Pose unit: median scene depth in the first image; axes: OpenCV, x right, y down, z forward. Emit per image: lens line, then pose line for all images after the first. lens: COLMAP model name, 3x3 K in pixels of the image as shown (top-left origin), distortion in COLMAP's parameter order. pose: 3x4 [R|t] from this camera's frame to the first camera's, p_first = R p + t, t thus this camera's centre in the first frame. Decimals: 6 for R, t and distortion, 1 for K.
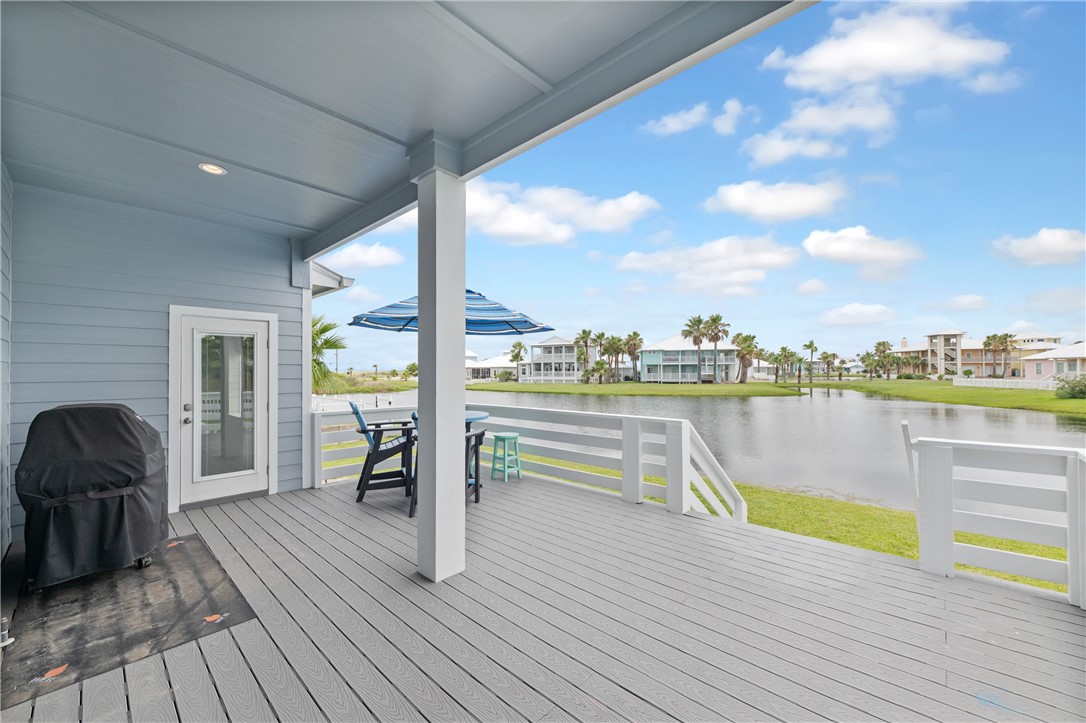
lens RADIAL K [[438.1, 0, 544.7], [0, 438.1, 369.7], [0, 0, 1]] dist [-0.001971, 0.001069]
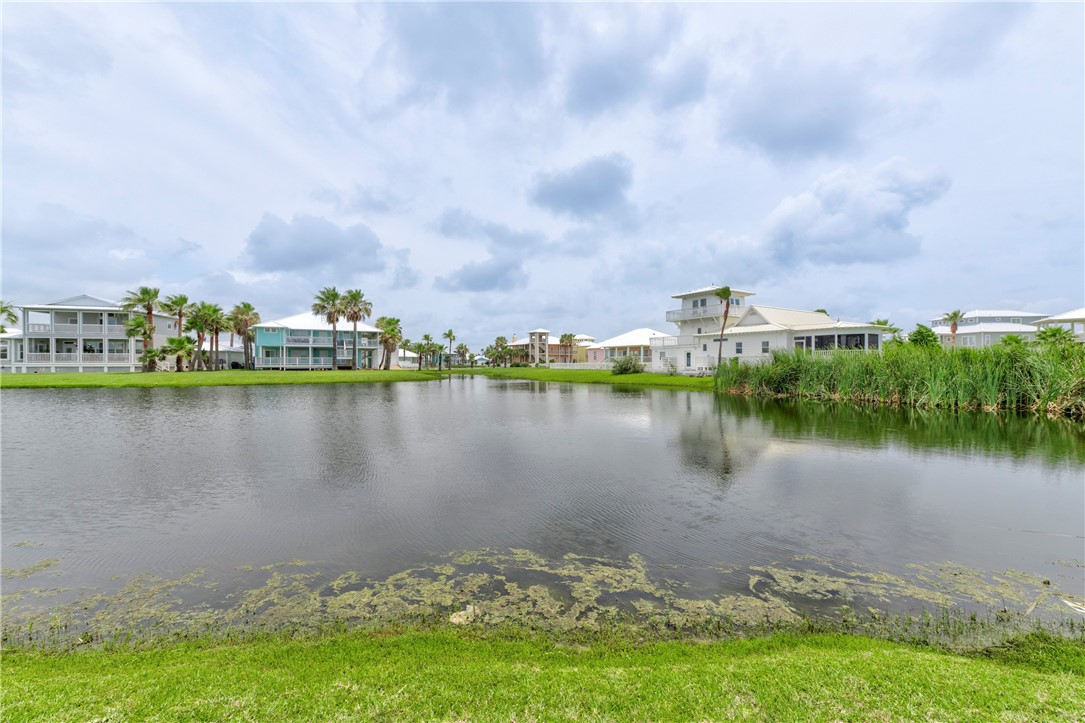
lens RADIAL K [[407.4, 0, 534.4], [0, 407.4, 358.4], [0, 0, 1]] dist [0.024238, 0.000206]
pose [[0.728037, 0.013446, 0.685406, 0.080012], [-0.001484, 0.999836, -0.018038, 0.020671], [-0.685536, 0.012115, 0.727938, 0.140545]]
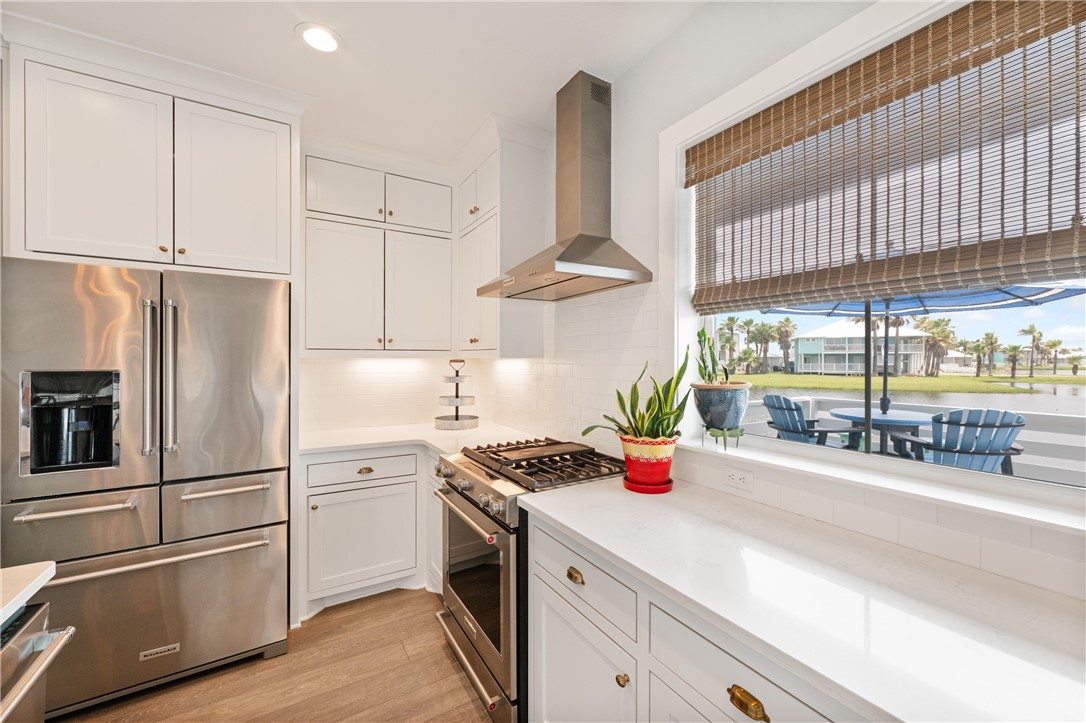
lens RADIAL K [[438.1, 0, 539.7], [0, 438.1, 357.4], [0, 0, 1]] dist [-0.001971, 0.001069]
pose [[0.966386, 0.006249, -0.257018, -0.053576], [-0.006587, 0.999978, -0.000456, -0.000197], [0.257010, 0.002134, 0.966407, 0.001817]]
